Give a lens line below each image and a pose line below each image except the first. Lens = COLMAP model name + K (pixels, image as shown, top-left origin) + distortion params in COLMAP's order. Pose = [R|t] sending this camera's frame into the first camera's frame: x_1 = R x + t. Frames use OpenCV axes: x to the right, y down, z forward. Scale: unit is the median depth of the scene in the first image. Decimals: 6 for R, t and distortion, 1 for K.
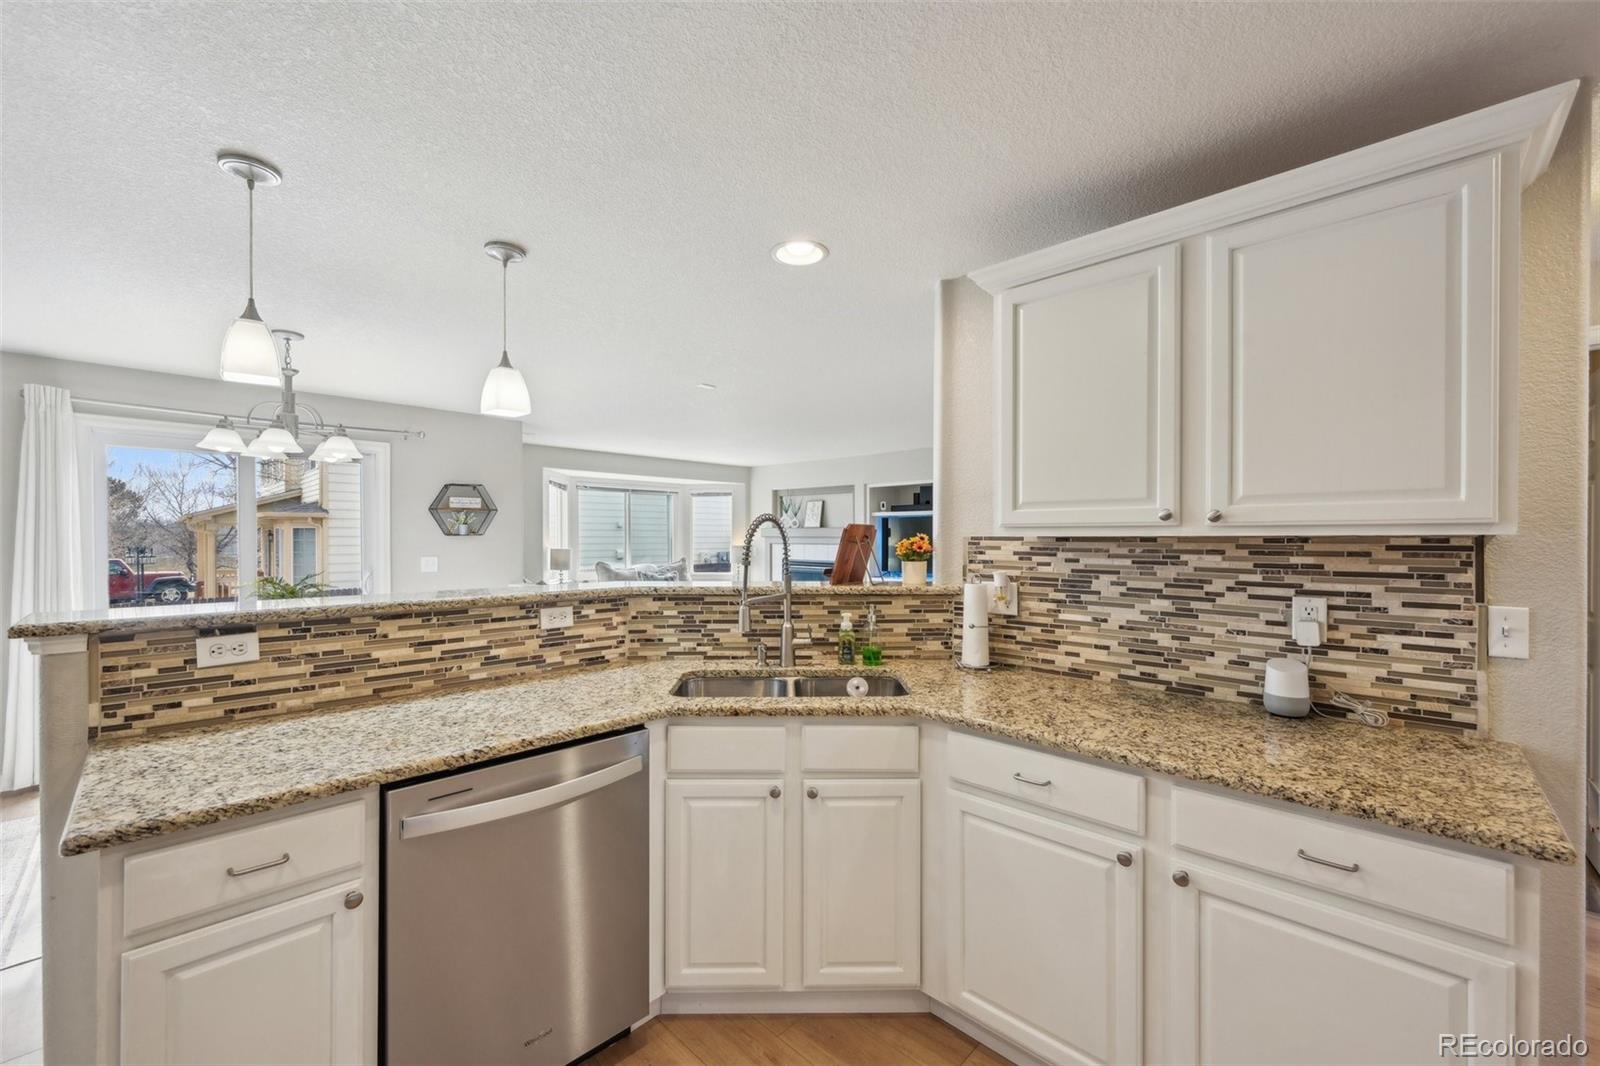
lens RADIAL K [[629.9, 0, 797.8], [0, 629.9, 541.6], [0, 0, 1]] dist [-0.004039, 0.000705]
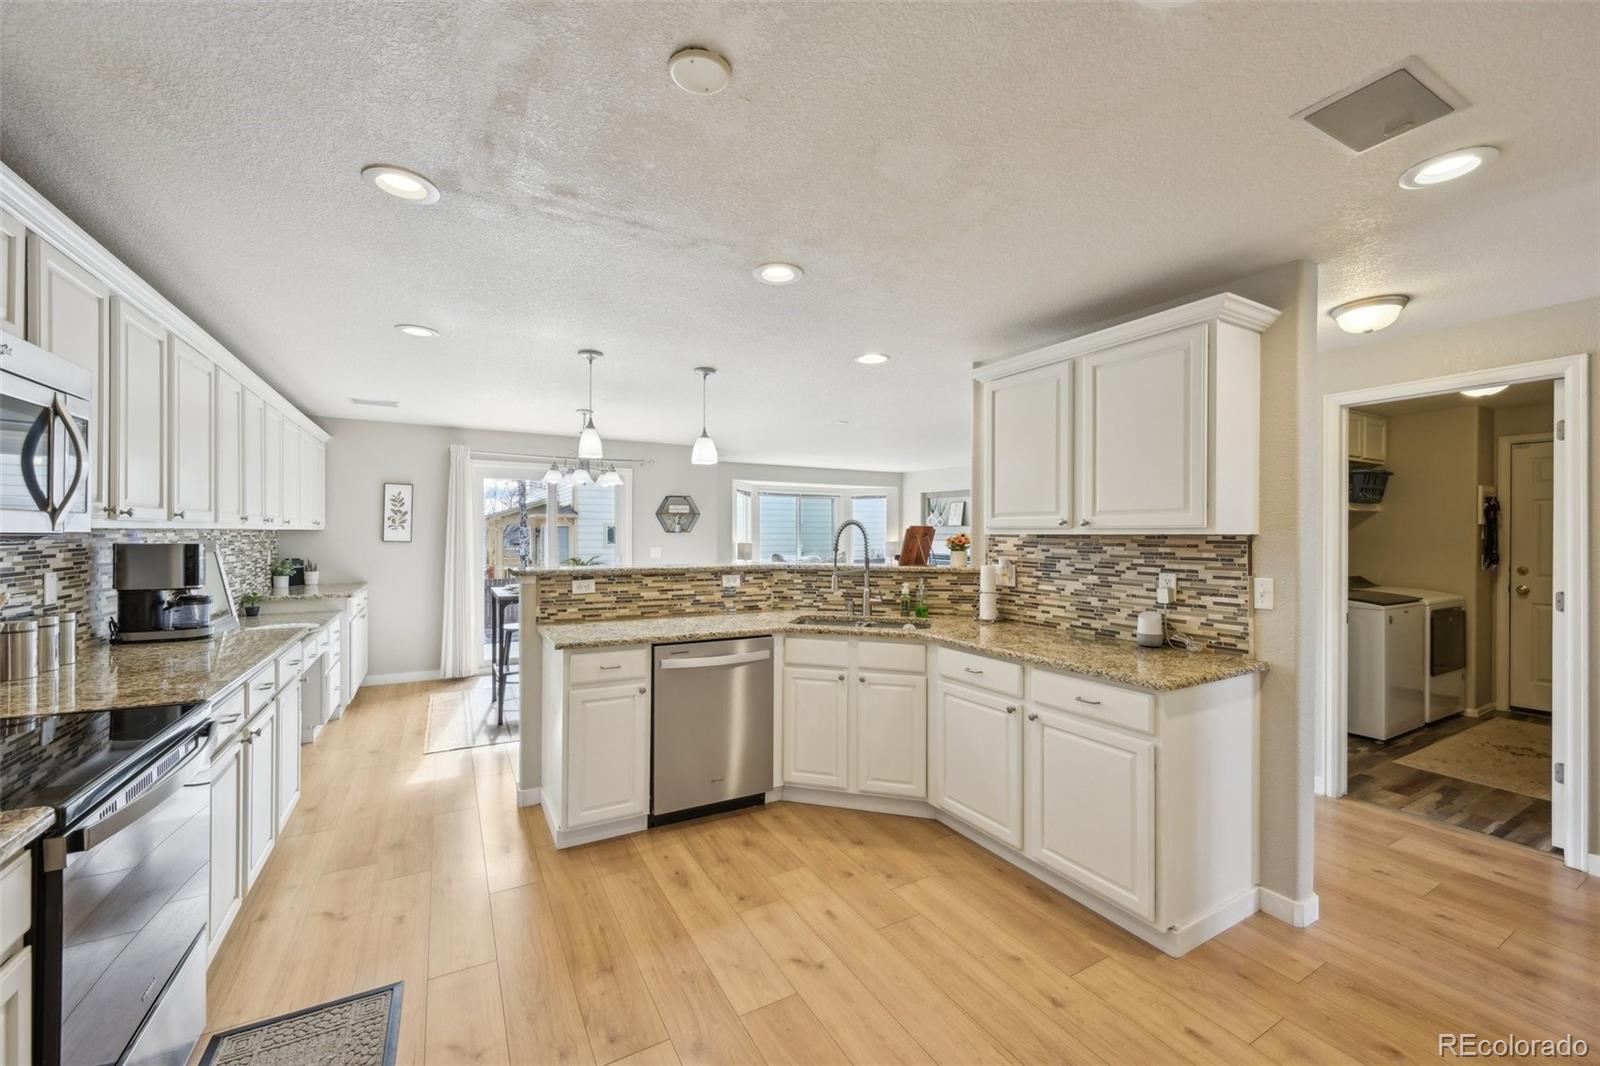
lens RADIAL K [[629.9, 0, 800.1], [0, 629.9, 534.6], [0, 0, 1]] dist [-0.004039, 0.000705]
pose [[0.959157, 0.002860, -0.282859, 0.325247], [-0.004611, 0.999974, -0.005524, 0.003683], [0.282836, 0.006603, 0.959145, -0.685721]]
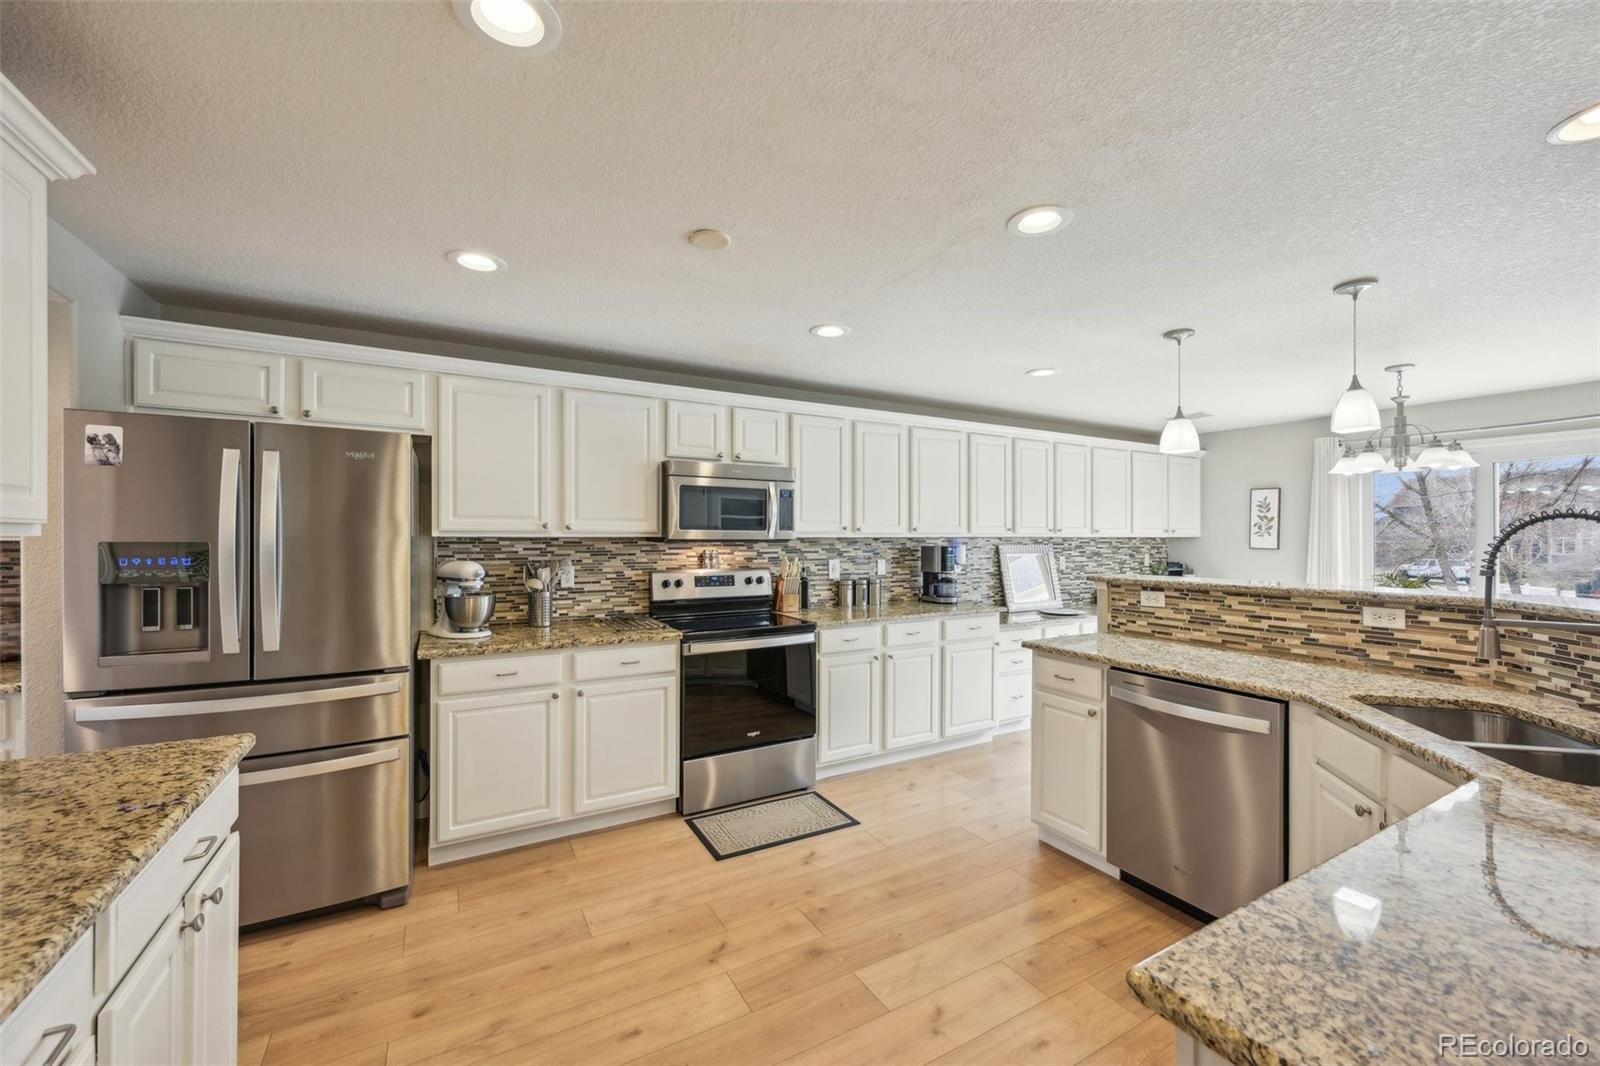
lens RADIAL K [[629.9, 0, 797.6], [0, 629.9, 539.2], [0, 0, 1]] dist [-0.004039, 0.000705]
pose [[-0.283342, -0.000155, -0.959019, 1.015035], [-0.008122, 0.999965, 0.002238, -0.004292], [0.958984, 0.008423, -0.283334, 0.413269]]
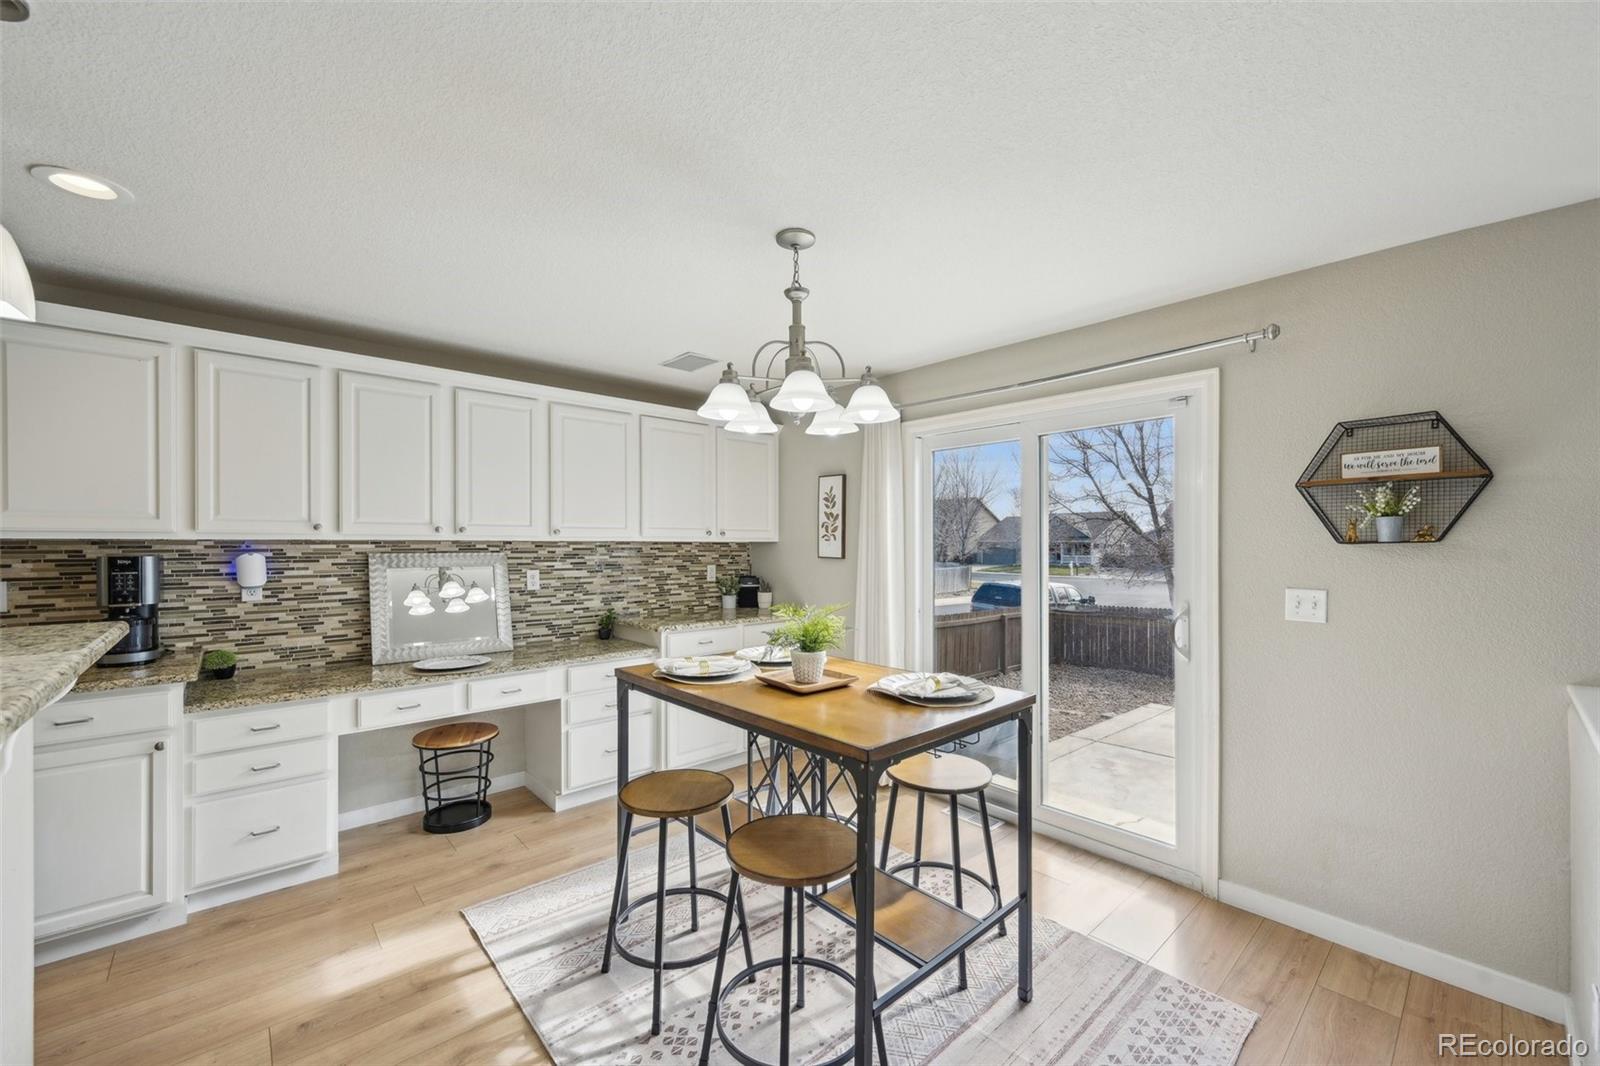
lens RADIAL K [[629.9, 0, 800.7], [0, 629.9, 538.9], [0, 0, 1]] dist [-0.004039, 0.000705]
pose [[-0.071010, -0.011716, -0.997407, -0.244154], [-0.009398, 0.999894, -0.011076, -0.010711], [0.997431, 0.008587, -0.071113, 1.703987]]
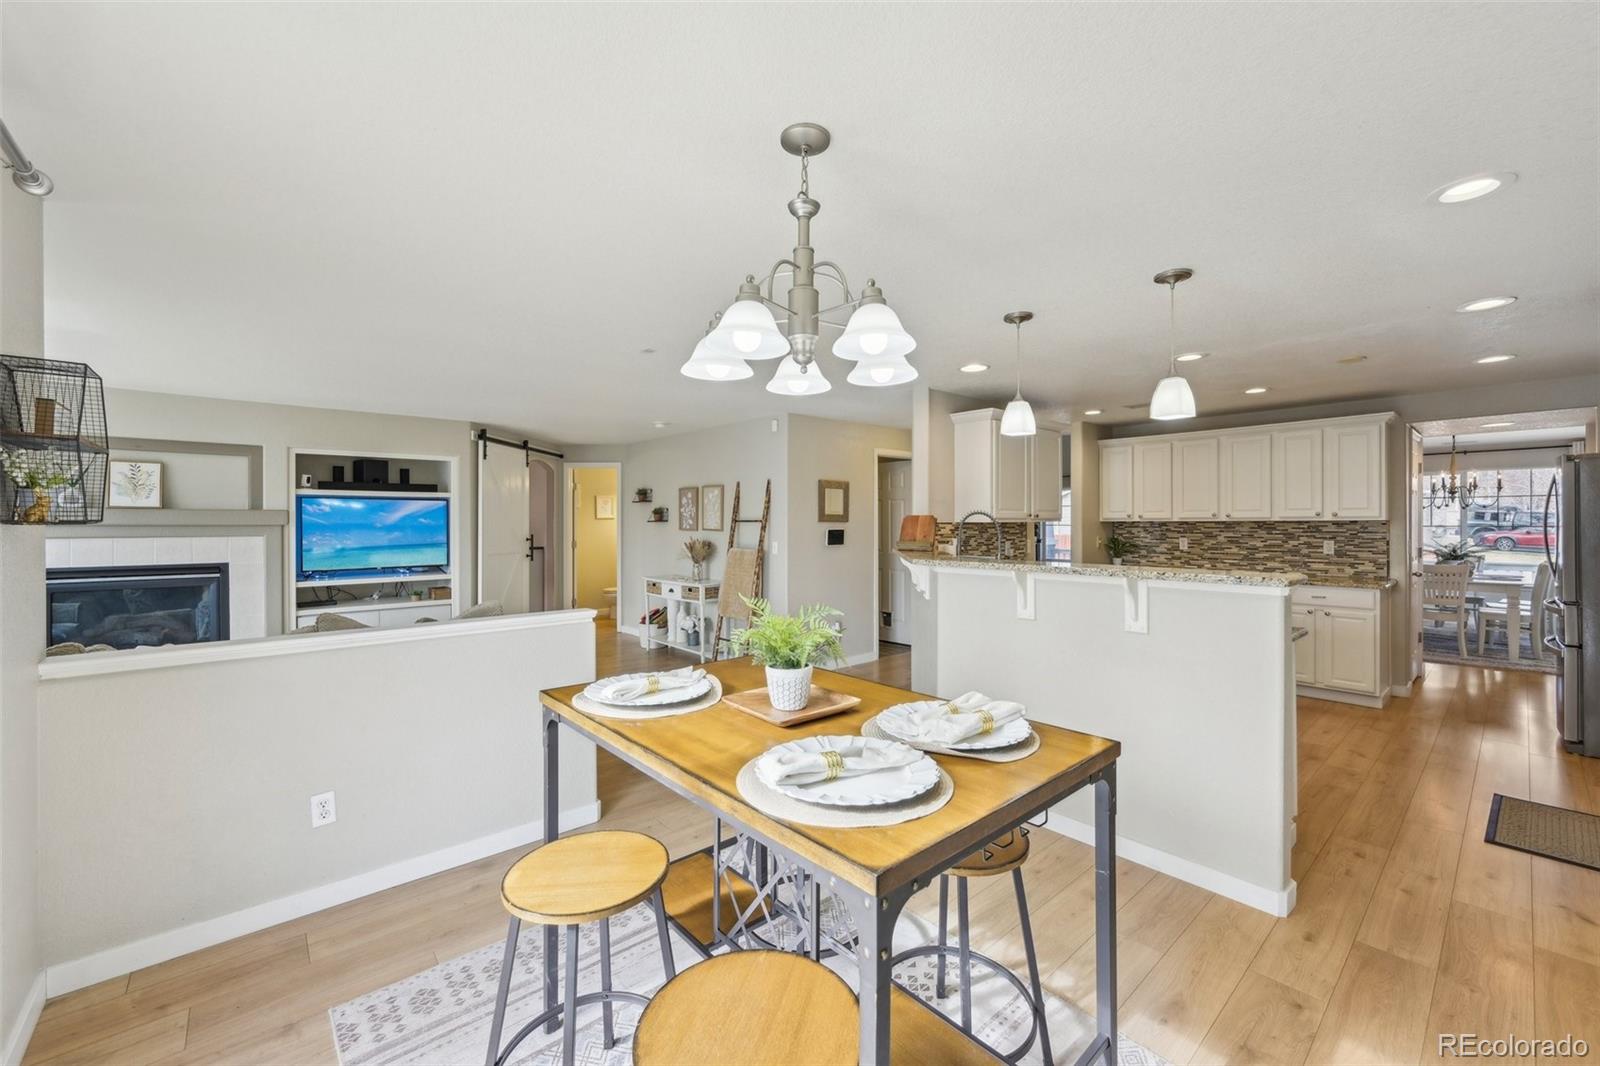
lens RADIAL K [[629.9, 0, 805.3], [0, 629.9, 520.2], [0, 0, 1]] dist [-0.004039, 0.000705]
pose [[0.081845, 0.000846, 0.996645, -2.131205], [0.009801, 0.999951, -0.001653, -0.019222], [-0.996597, 0.009903, 0.081833, 1.534037]]
